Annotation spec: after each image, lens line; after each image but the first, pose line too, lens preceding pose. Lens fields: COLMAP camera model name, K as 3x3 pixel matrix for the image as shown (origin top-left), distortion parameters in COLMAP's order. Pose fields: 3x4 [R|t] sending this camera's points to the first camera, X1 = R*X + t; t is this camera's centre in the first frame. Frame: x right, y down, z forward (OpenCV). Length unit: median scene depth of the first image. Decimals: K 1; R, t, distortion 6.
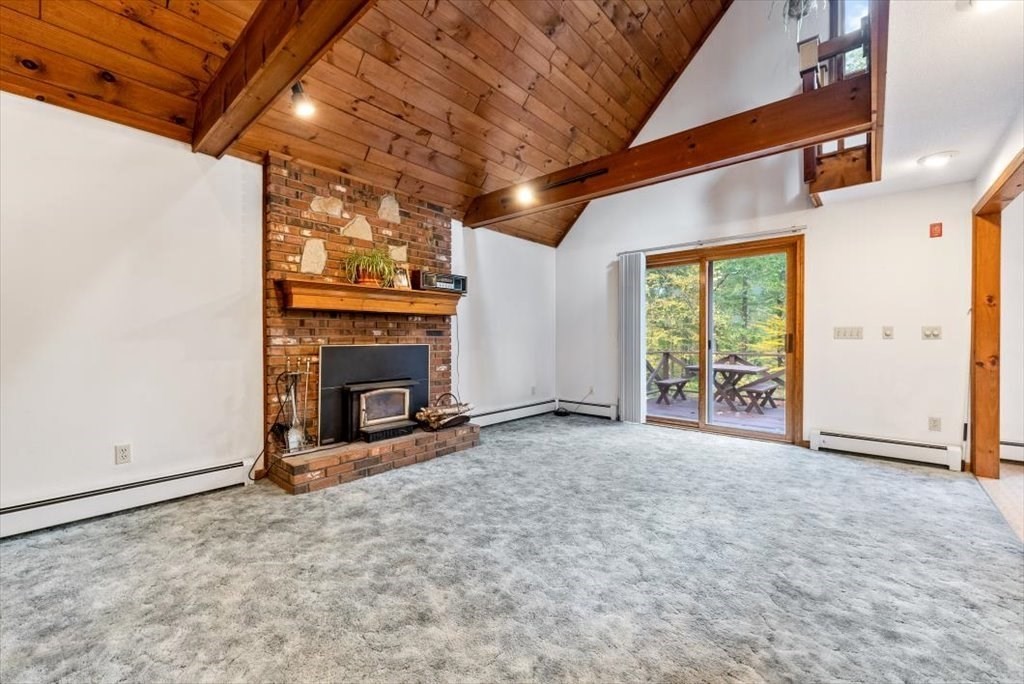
lens RADIAL K [[408.8, 0, 515.6], [0, 408.8, 337.8], [0, 0, 1]] dist [0.000081, 0.000219]
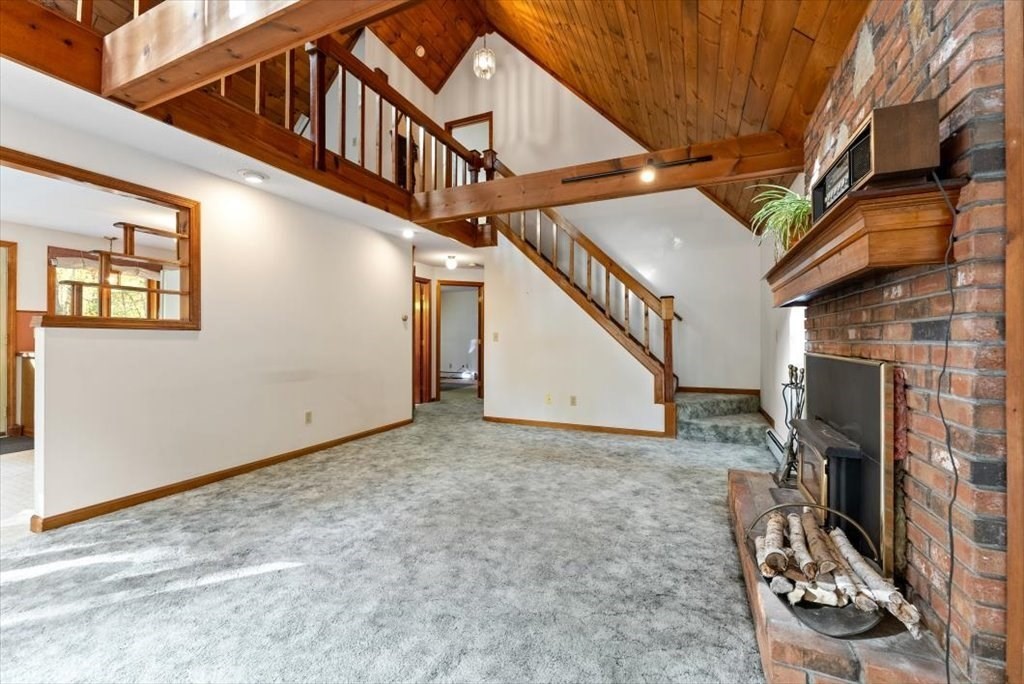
lens RADIAL K [[408.8, 0, 515.6], [0, 408.8, 337.8], [0, 0, 1]] dist [0.000081, 0.000219]
pose [[-0.955325, -0.005639, -0.295503, 0.213004], [-0.005460, 0.999984, -0.001432, -0.004814], [0.295506, 0.000245, -0.955341, 1.458284]]
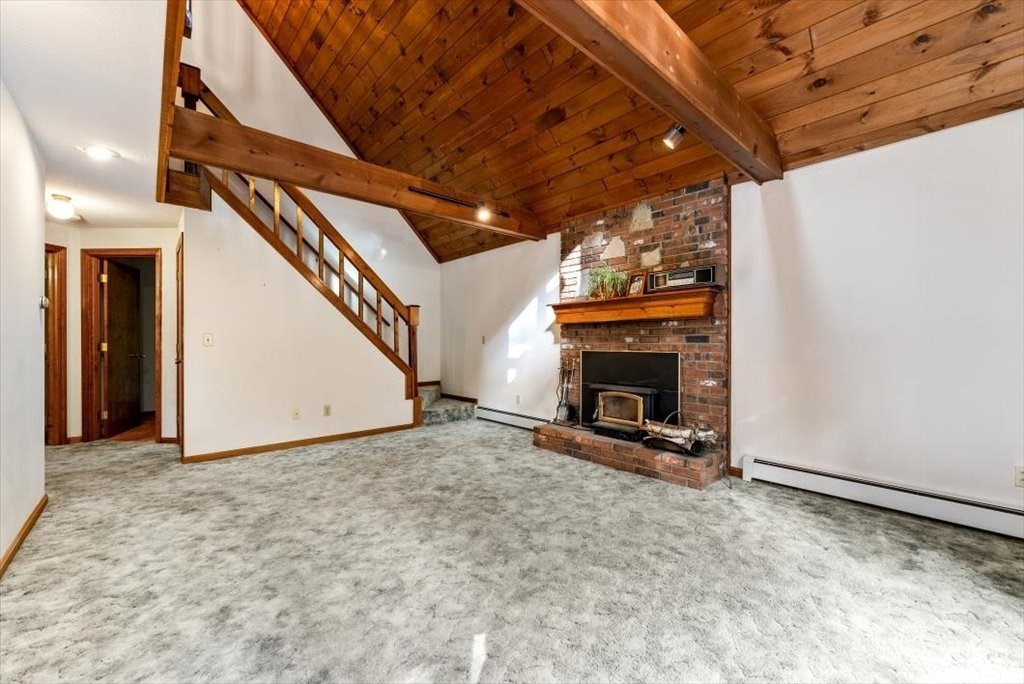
lens RADIAL K [[407.3, 0, 512.0], [0, 407.3, 342.0], [0, 0, 1]] dist [0.001966, 0.000087]
pose [[-0.124254, -0.002724, -0.992247, 0.813898], [-0.002351, 0.999994, -0.002451, -0.003302], [0.992248, 0.002028, -0.124259, 0.892944]]
